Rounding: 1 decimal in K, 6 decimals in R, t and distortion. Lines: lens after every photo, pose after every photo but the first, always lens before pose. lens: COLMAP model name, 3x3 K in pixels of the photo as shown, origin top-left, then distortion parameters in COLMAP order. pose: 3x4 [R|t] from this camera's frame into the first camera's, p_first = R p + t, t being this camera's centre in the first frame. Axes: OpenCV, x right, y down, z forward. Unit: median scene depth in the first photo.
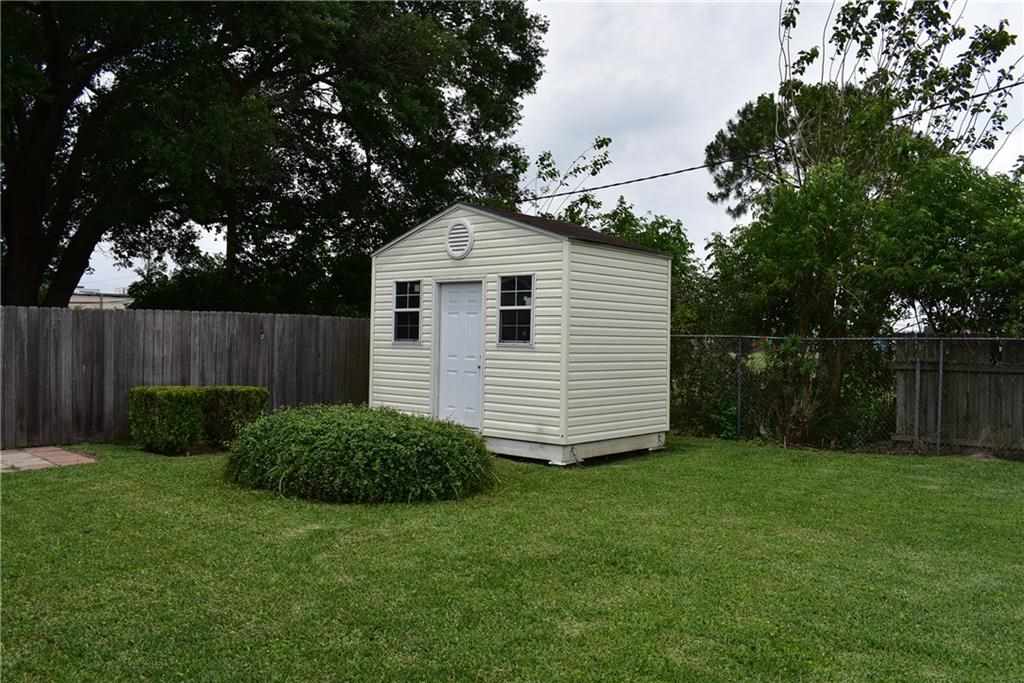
lens RADIAL K [[826.6, 0, 515.7], [0, 826.6, 340.9], [0, 0, 1]] dist [-0.081908, 0.000828]
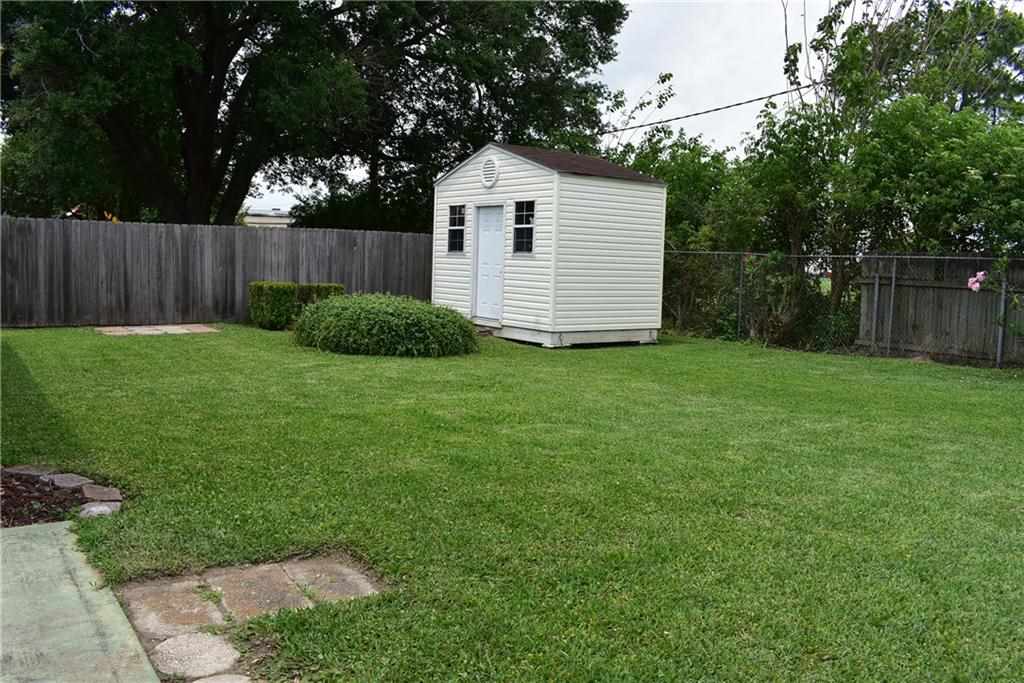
lens RADIAL K [[826.6, 0, 515.7], [0, 826.6, 340.9], [0, 0, 1]] dist [-0.081908, 0.000828]
pose [[0.976253, 0.034824, -0.213818, 0.243075], [-0.014797, 0.995410, 0.094555, 0.015077], [0.216129, -0.089146, 0.972287, -0.245642]]
